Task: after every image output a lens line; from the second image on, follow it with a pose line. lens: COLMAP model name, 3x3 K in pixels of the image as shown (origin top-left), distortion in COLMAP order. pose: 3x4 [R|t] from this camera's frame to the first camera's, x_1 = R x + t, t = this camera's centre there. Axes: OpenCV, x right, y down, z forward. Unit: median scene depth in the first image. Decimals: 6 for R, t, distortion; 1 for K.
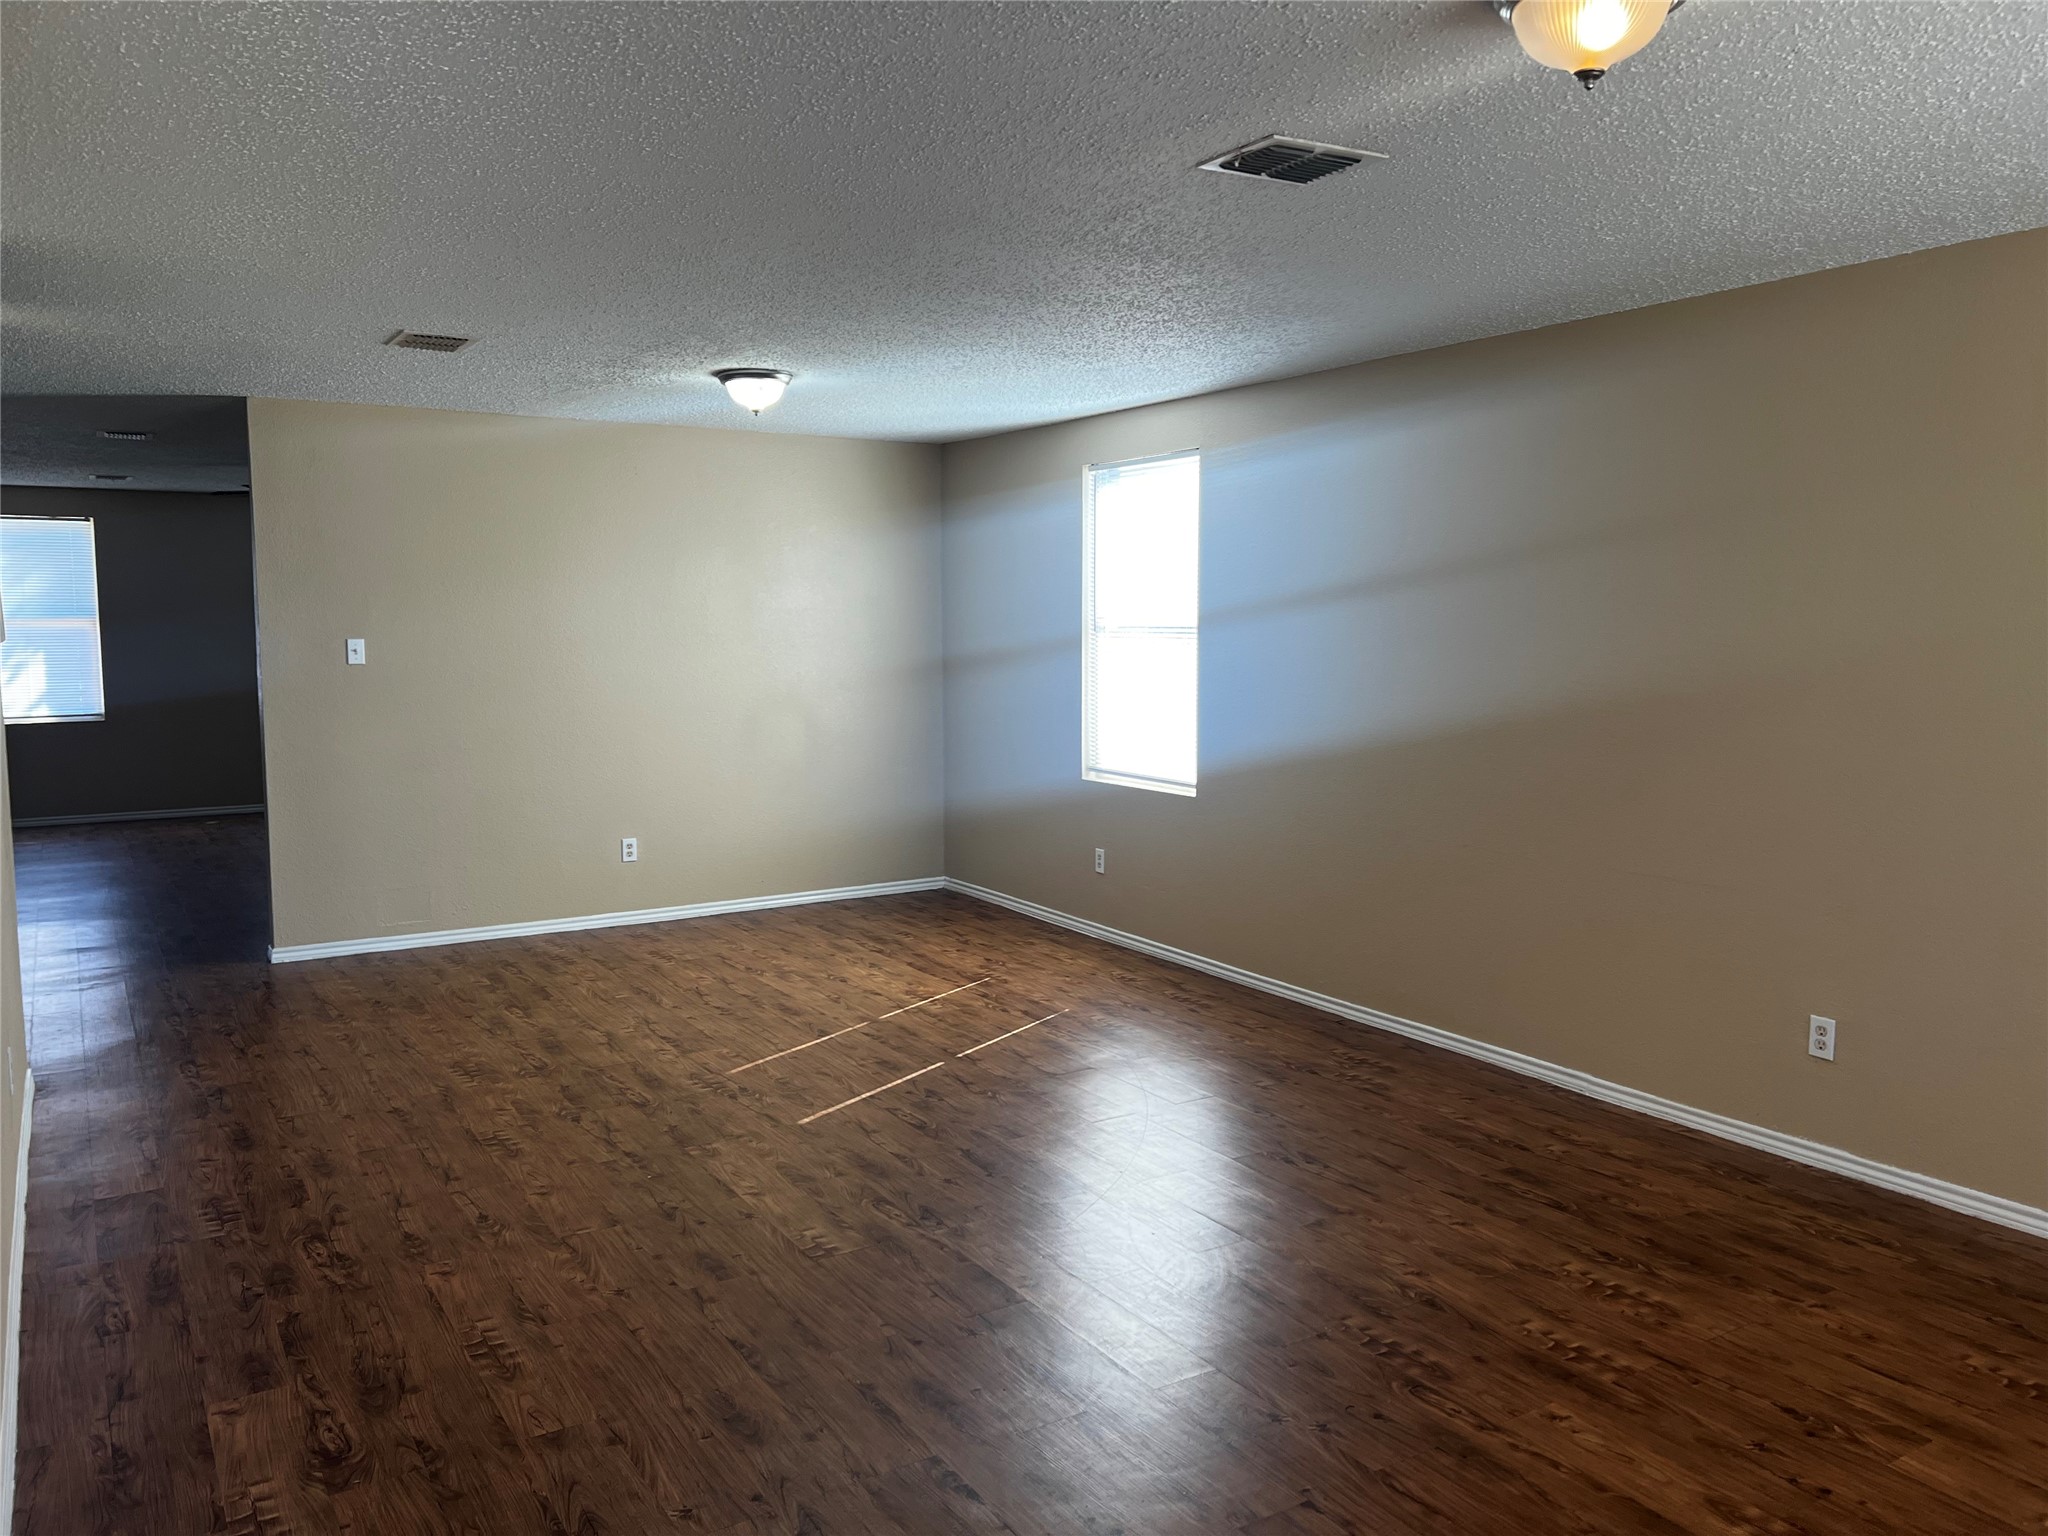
lens RADIAL K [[1535.9, 0, 1039.1], [0, 1535.9, 769.6], [0, 0, 1]] dist [0.094064, -0.129831]
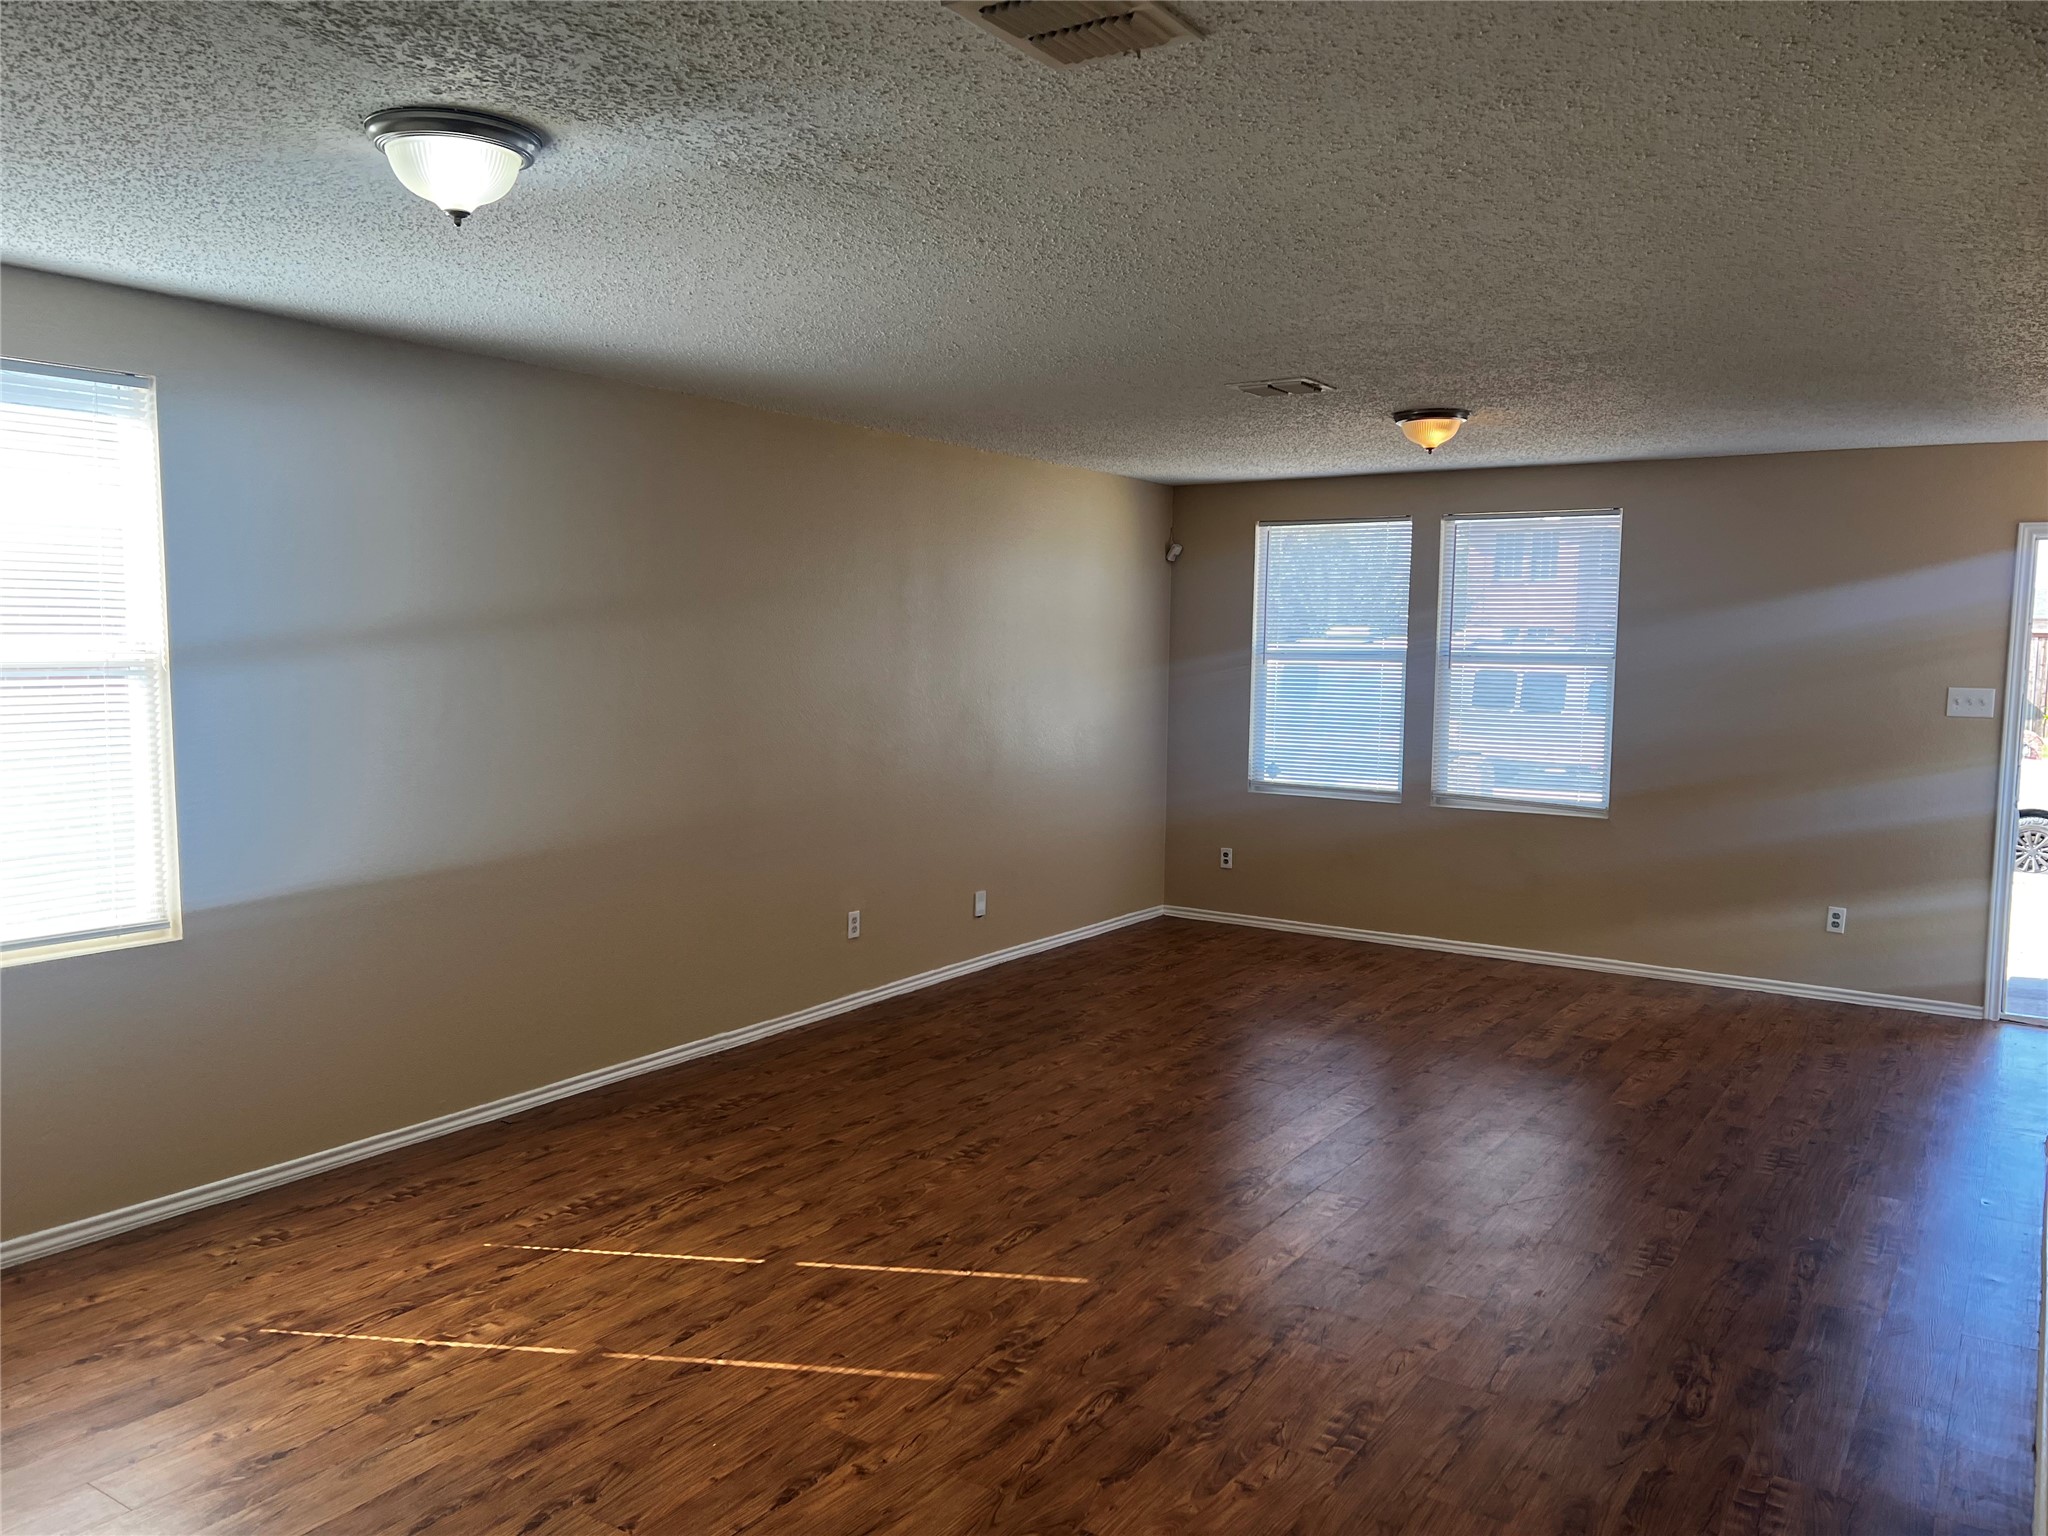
lens RADIAL K [[1535.9, 0, 1039.1], [0, 1535.9, 769.6], [0, 0, 1]] dist [0.094064, -0.129831]
pose [[-0.414292, -0.082443, 0.906402, -0.816828], [0.083690, 0.988219, 0.128137, -0.136764], [-0.906288, 0.128943, -0.402512, 1.249776]]
